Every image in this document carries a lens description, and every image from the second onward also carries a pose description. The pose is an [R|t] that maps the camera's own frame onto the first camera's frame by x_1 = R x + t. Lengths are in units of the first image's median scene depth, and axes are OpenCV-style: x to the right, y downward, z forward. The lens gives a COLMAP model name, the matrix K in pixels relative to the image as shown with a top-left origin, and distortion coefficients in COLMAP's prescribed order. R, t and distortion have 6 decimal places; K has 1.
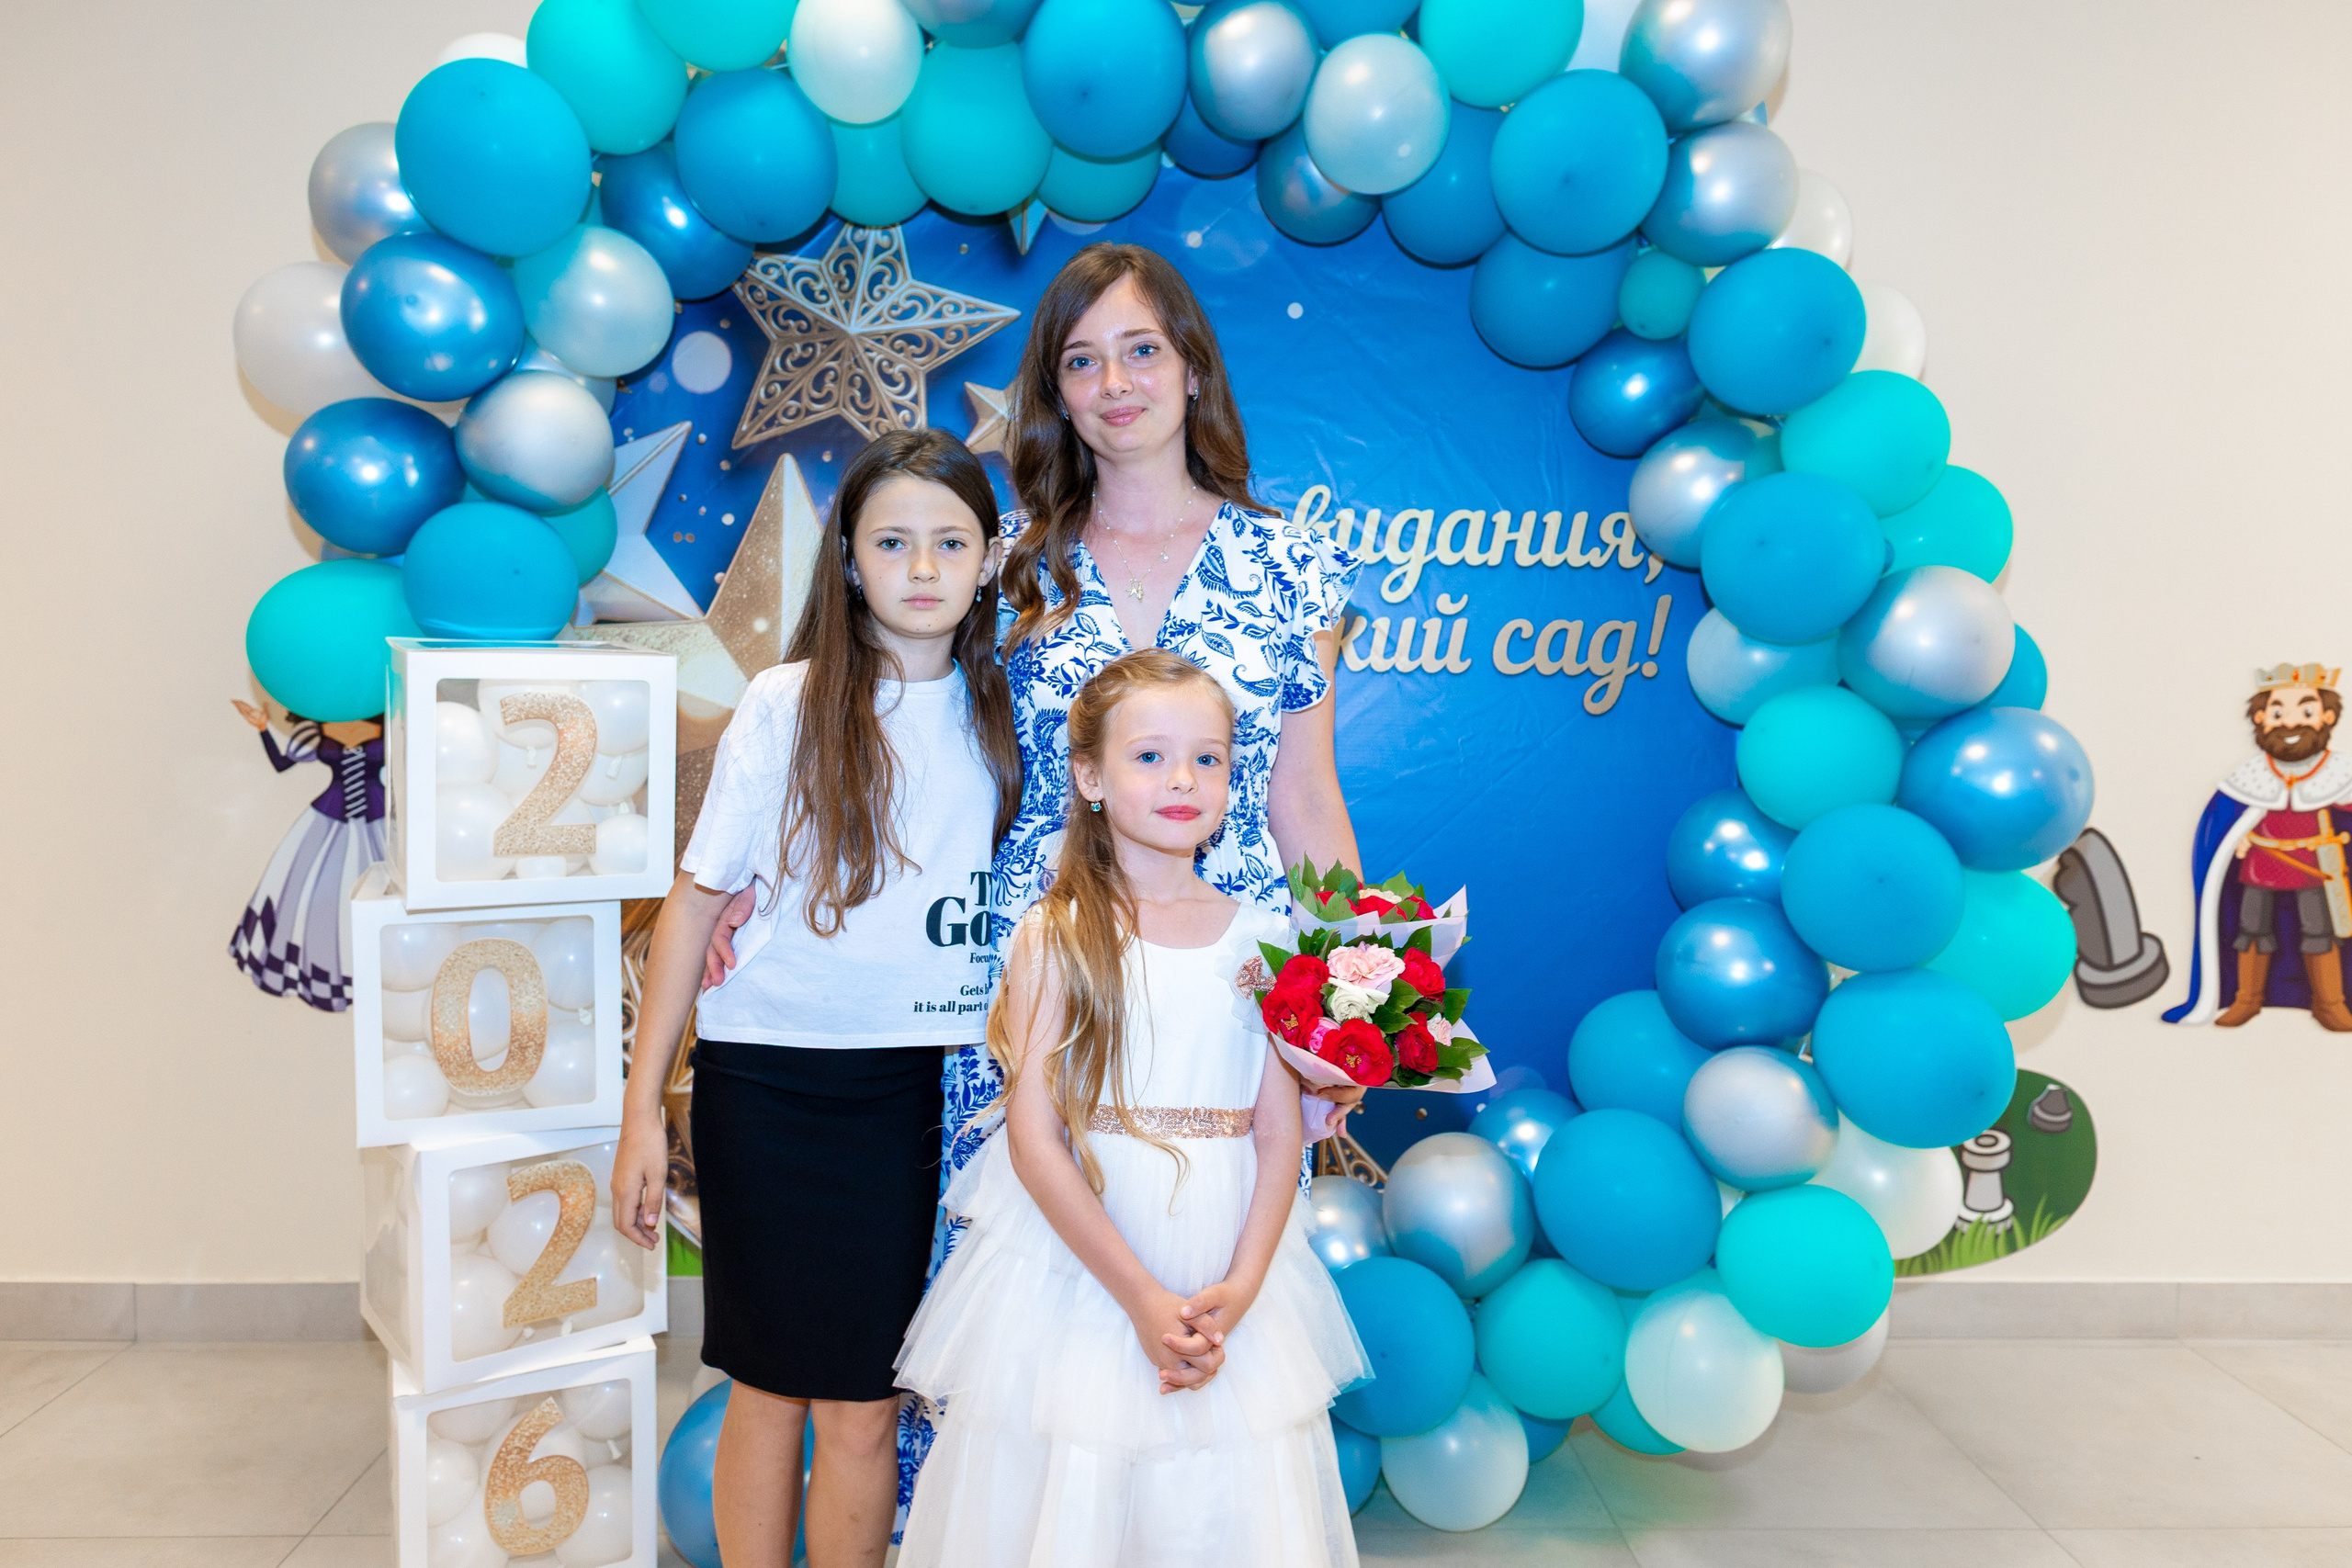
lens RADIAL K [[1589.1, 0, 1174.7], [0, 1589.1, 761.8], [0, 0, 1]] dist [0.004160, -0.003583]
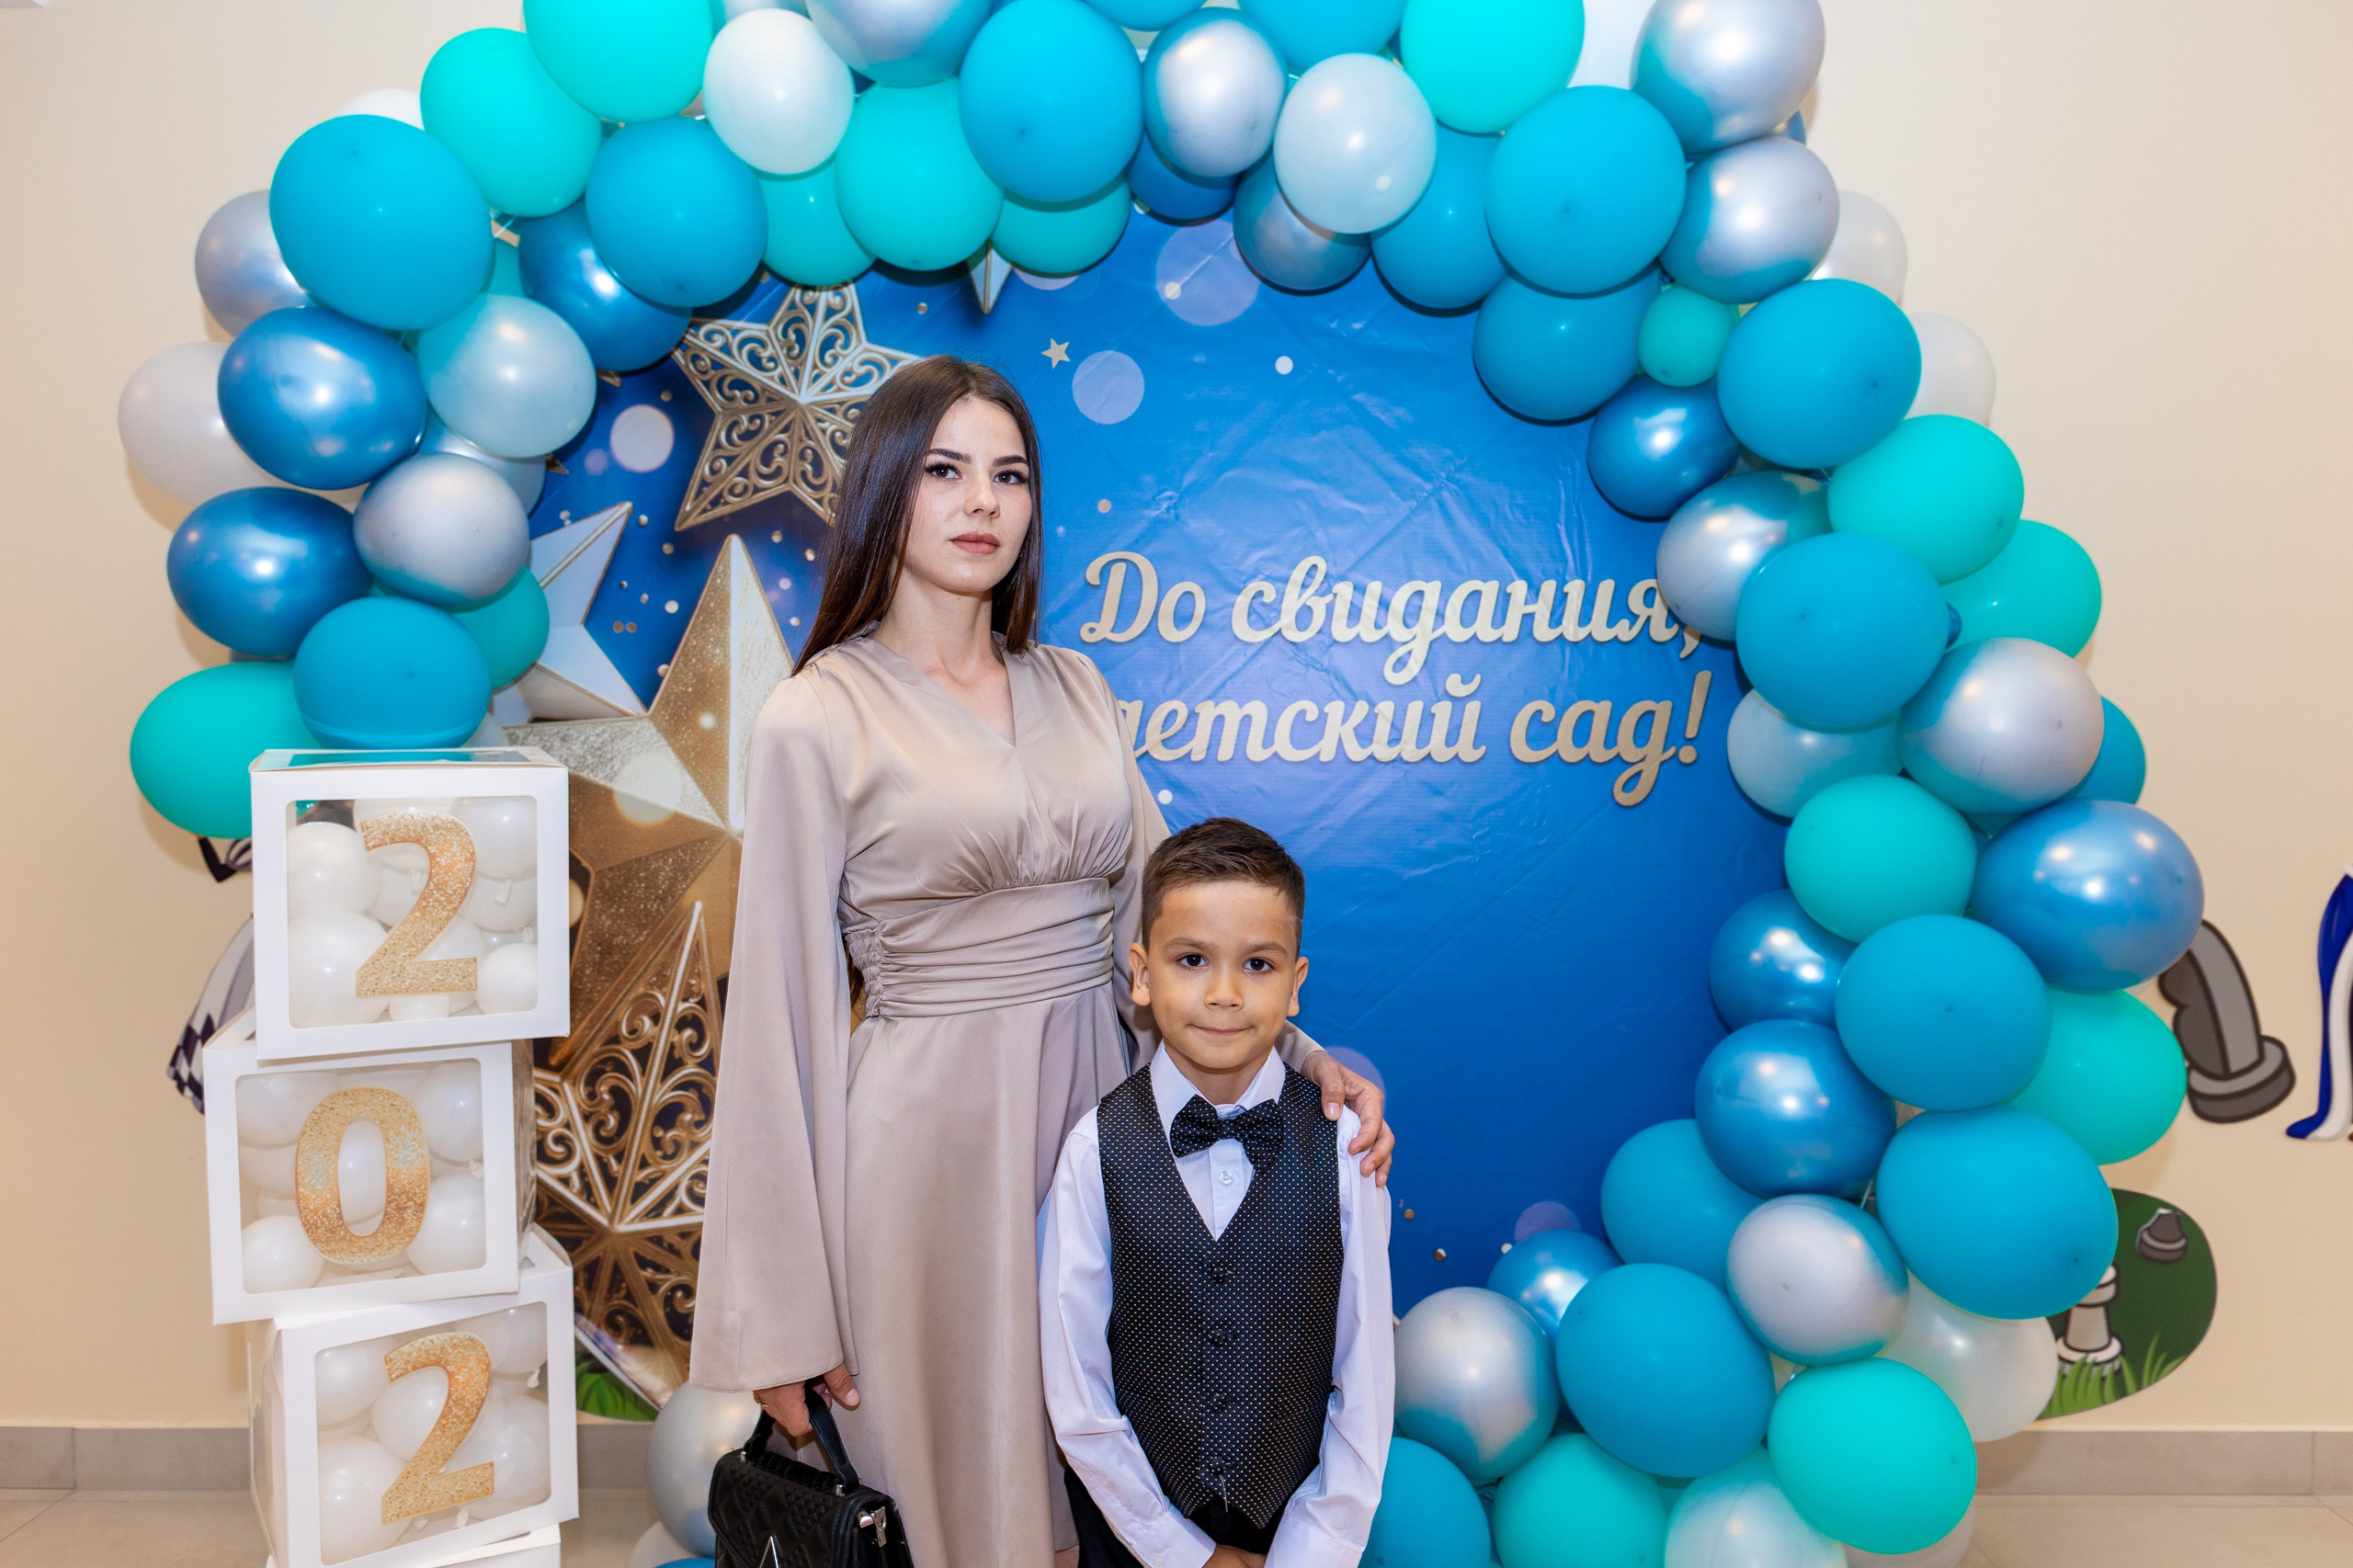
lens RADIAL K [[1589.9, 0, 1187.8], [0, 1589.9, 776.9], [0, 0, 1]] dist [0.004160, -0.003583]
pose [[0.998886, -0.014496, -0.044896, 0.058195], [0.013620, 0.999712, -0.019751, -0.031653], [0.045170, 0.019118, 0.998796, 0.094284]]
